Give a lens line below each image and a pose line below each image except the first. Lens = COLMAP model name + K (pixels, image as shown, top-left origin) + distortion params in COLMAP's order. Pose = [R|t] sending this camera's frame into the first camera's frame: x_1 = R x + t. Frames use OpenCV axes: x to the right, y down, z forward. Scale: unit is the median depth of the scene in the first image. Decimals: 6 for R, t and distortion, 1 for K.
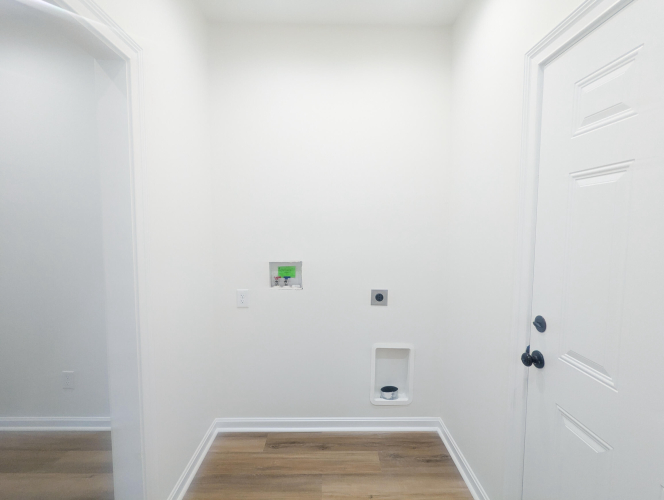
lens RADIAL K [[315.7, 0, 333.4], [0, 315.7, 249.4], [0, 0, 1]] dist [0.001483, -0.000240]
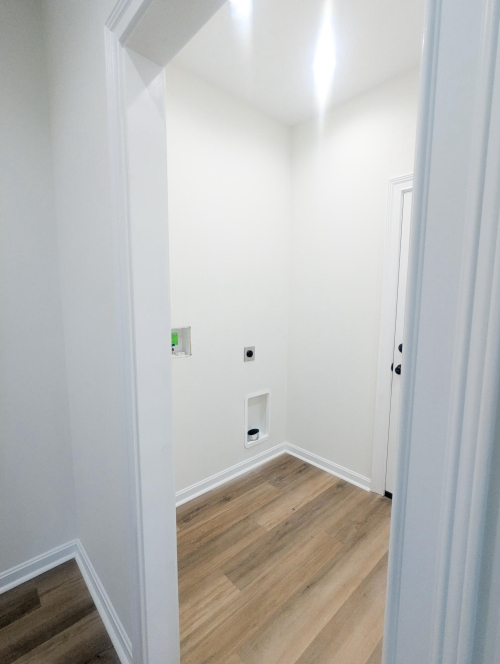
lens RADIAL K [[315.7, 0, 250.0], [0, 315.7, 332.0], [0, 0, 1]] dist [0.001483, -0.000240]
pose [[0.750038, -0.083483, 0.656105, -0.629774], [0.051970, 0.996374, 0.067369, -0.003023], [-0.659350, -0.016432, 0.751657, 0.157919]]
